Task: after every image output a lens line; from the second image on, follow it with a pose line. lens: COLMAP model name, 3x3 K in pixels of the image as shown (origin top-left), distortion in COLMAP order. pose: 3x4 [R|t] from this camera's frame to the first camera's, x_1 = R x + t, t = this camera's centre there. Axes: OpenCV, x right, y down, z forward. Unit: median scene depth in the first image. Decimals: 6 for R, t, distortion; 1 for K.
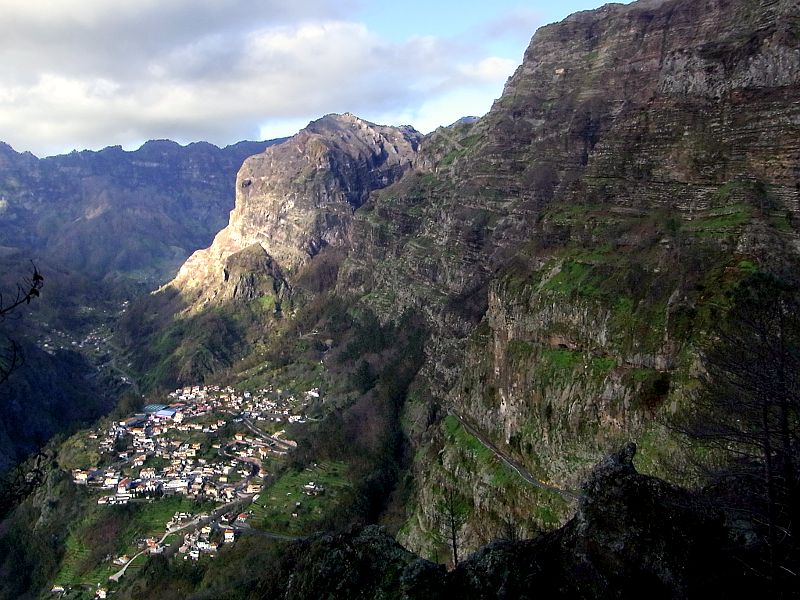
lens RADIAL K [[716.1, 0, 405.3], [0, 716.1, 309.9], [0, 0, 1]] dist [-0.015204, 0.009707]
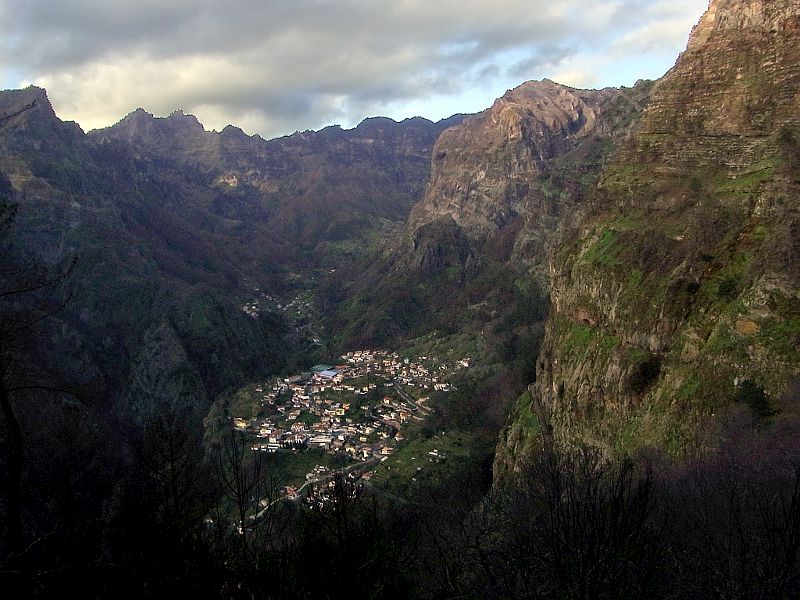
lens RADIAL K [[716.1, 0, 394.1], [0, 716.1, 297.9], [0, 0, 1]] dist [-0.015204, 0.009707]
pose [[0.943295, 0.029528, -0.330639, 0.127323], [-0.021998, 0.999407, 0.026493, 0.000916], [0.331226, -0.017718, 0.943385, 0.026165]]
